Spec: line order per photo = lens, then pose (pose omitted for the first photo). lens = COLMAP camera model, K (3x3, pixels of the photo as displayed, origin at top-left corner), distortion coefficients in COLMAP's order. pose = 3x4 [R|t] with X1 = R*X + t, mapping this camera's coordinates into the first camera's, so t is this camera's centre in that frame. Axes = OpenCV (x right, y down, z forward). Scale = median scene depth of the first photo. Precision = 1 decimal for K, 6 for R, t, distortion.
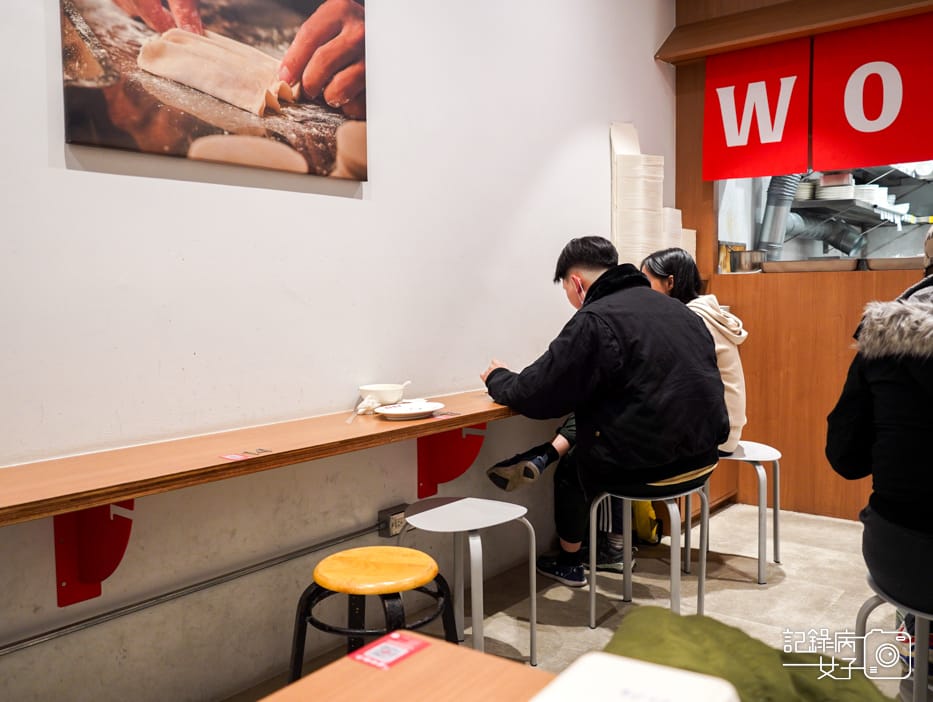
lens RADIAL K [[835.1, 0, 482.4], [0, 835.1, 340.9], [0, 0, 1]] dist [-0.000524, -0.001106]
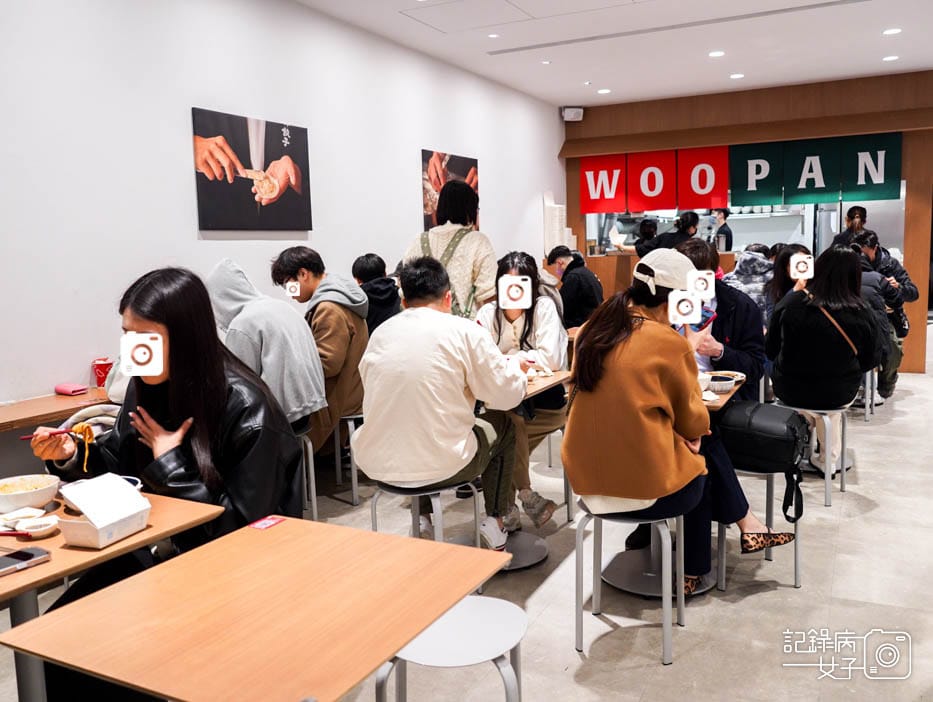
lens RADIAL K [[835.1, 0, 482.4], [0, 835.1, 340.9], [0, 0, 1]] dist [-0.000524, -0.001106]
pose [[0.977885, -0.035709, 0.206074, -0.459474], [0.025746, 0.998376, 0.050826, 0.020853], [-0.207554, -0.044396, 0.977216, -1.123452]]
